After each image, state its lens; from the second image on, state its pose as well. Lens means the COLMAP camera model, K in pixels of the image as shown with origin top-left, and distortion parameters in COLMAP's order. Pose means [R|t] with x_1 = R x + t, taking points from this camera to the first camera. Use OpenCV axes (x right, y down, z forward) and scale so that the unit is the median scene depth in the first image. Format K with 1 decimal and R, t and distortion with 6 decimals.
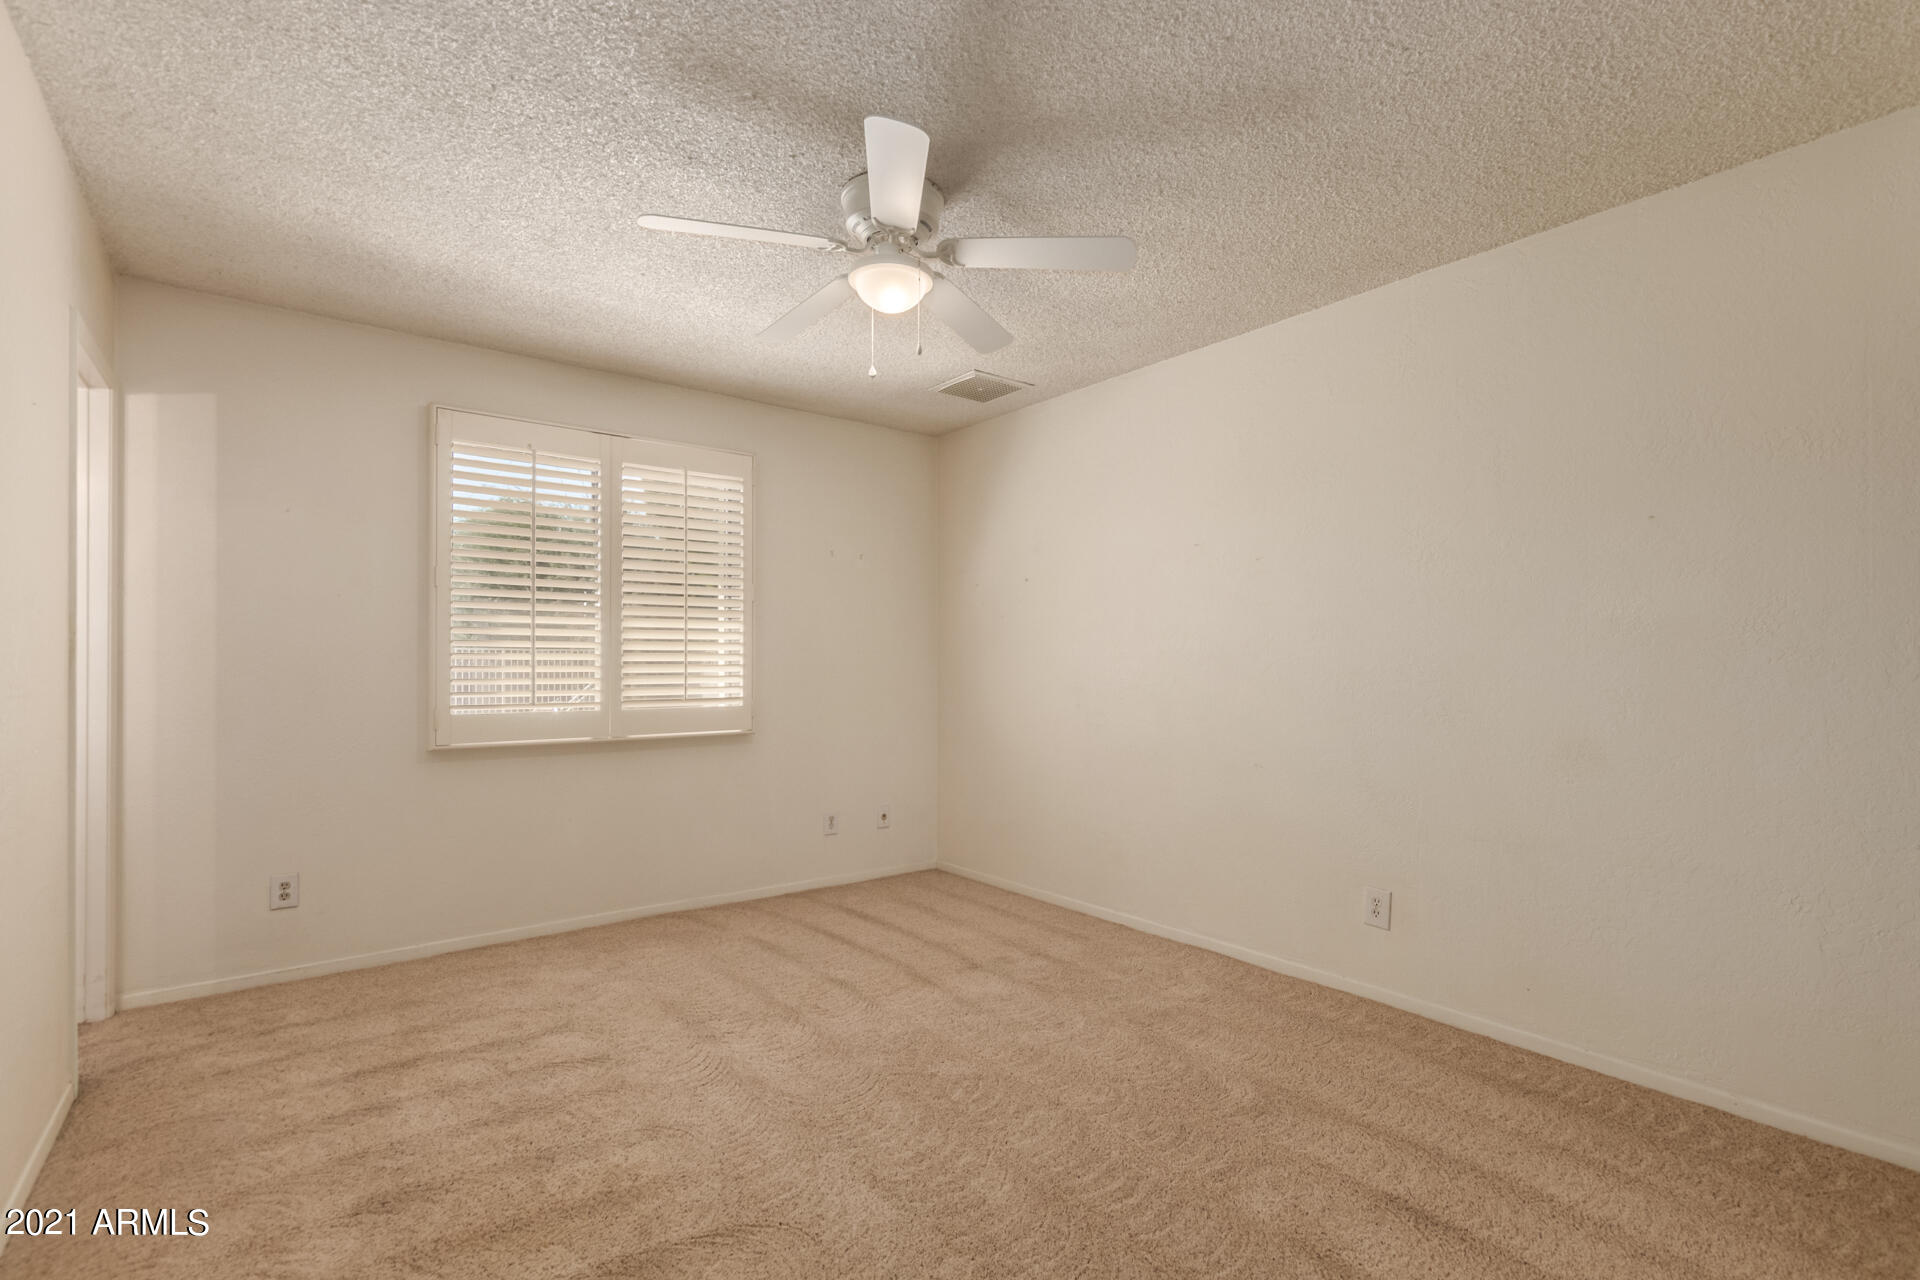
lens RADIAL K [[856.6, 0, 962.0], [0, 856.6, 651.4], [0, 0, 1]] dist [0.010663, -0.008483]
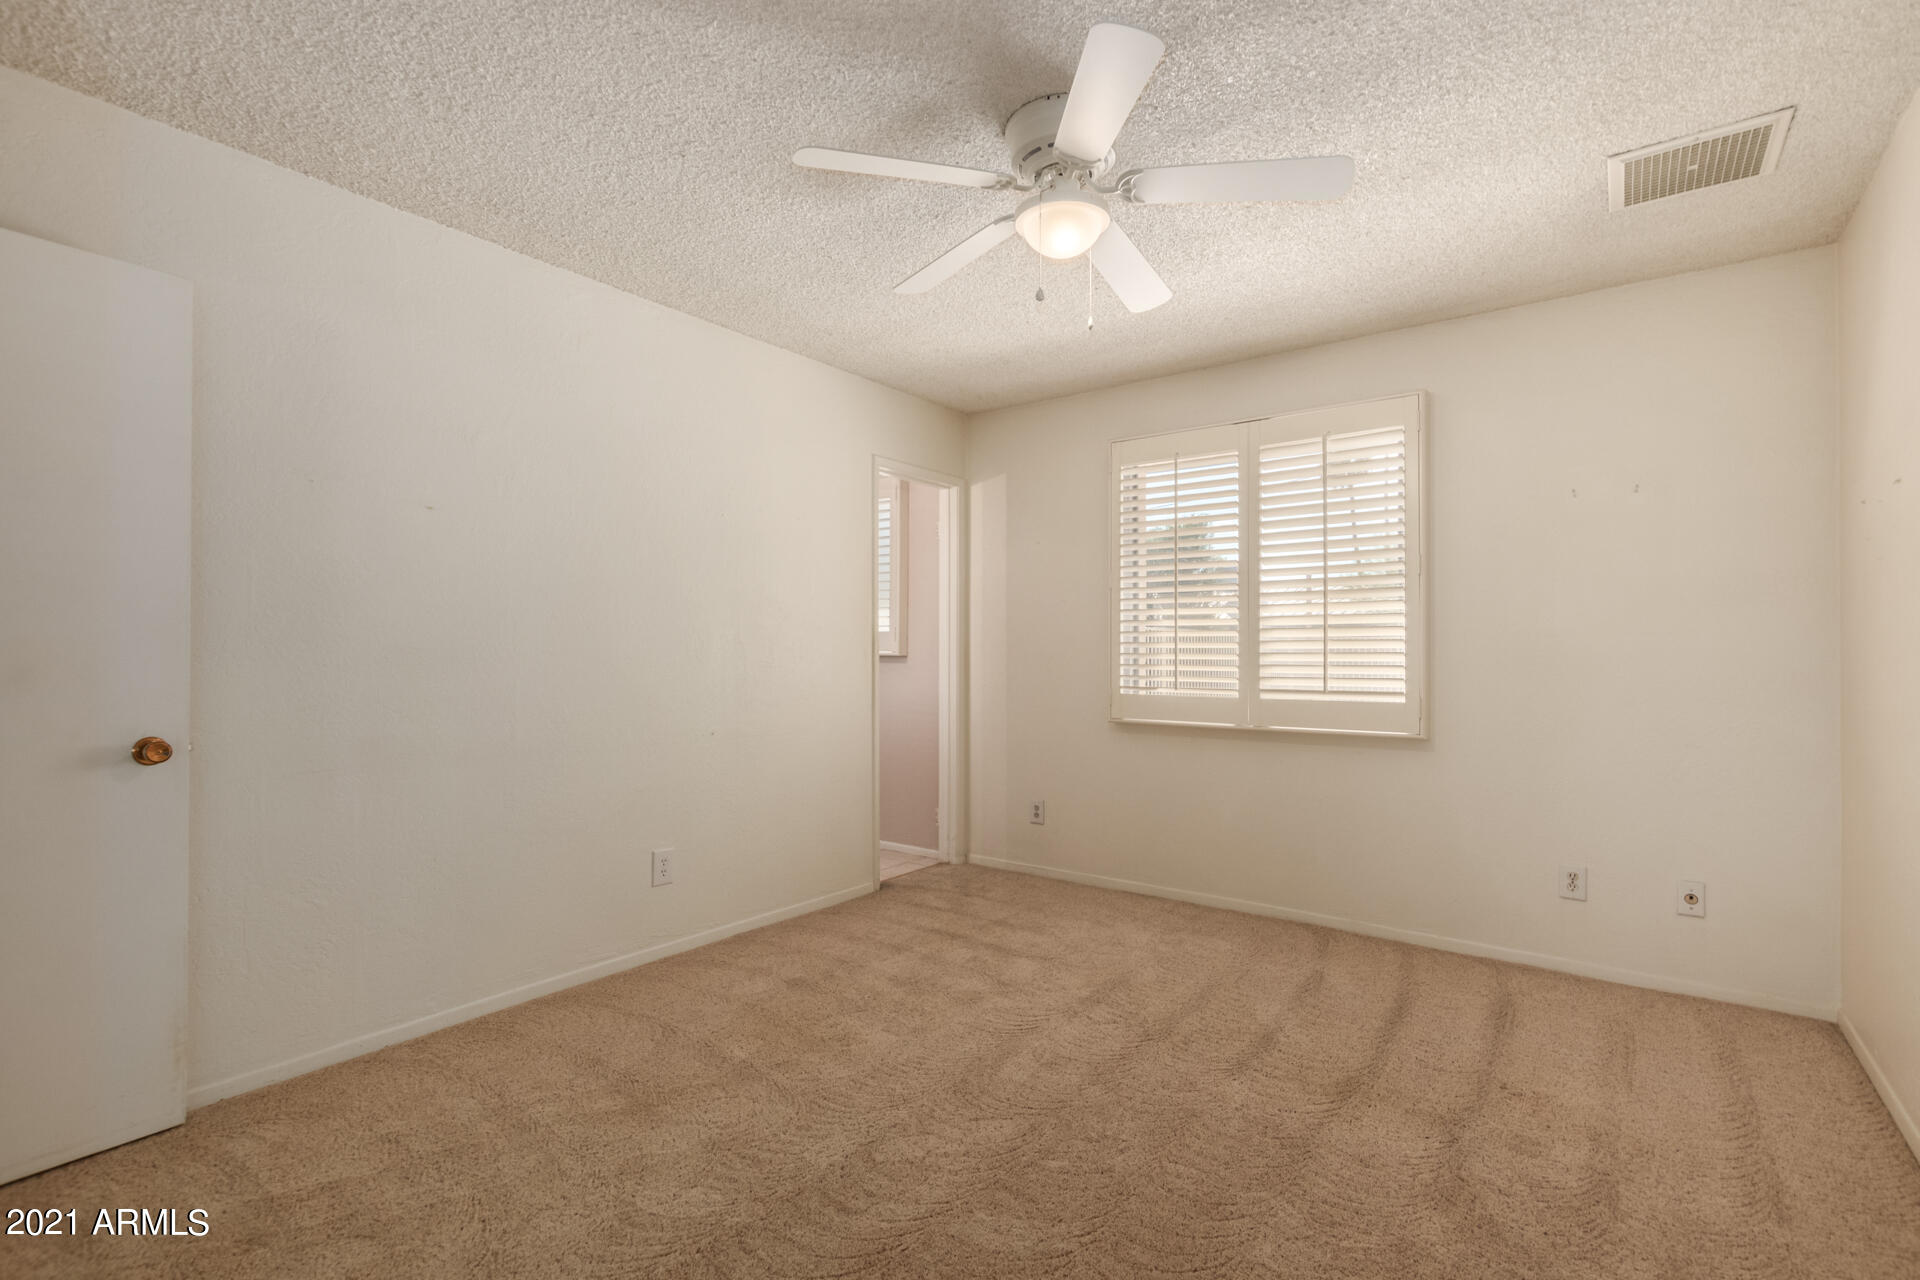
lens RADIAL K [[867.0, 0, 960.0], [0, 867.0, 640.0], [0, 0, 1]] dist [0.004977, -0.003961]
pose [[0.272745, -0.015347, -0.961964, 0.535009], [0.010752, 0.999859, -0.012903, 0.011862], [0.962026, -0.006824, 0.272871, 0.464246]]
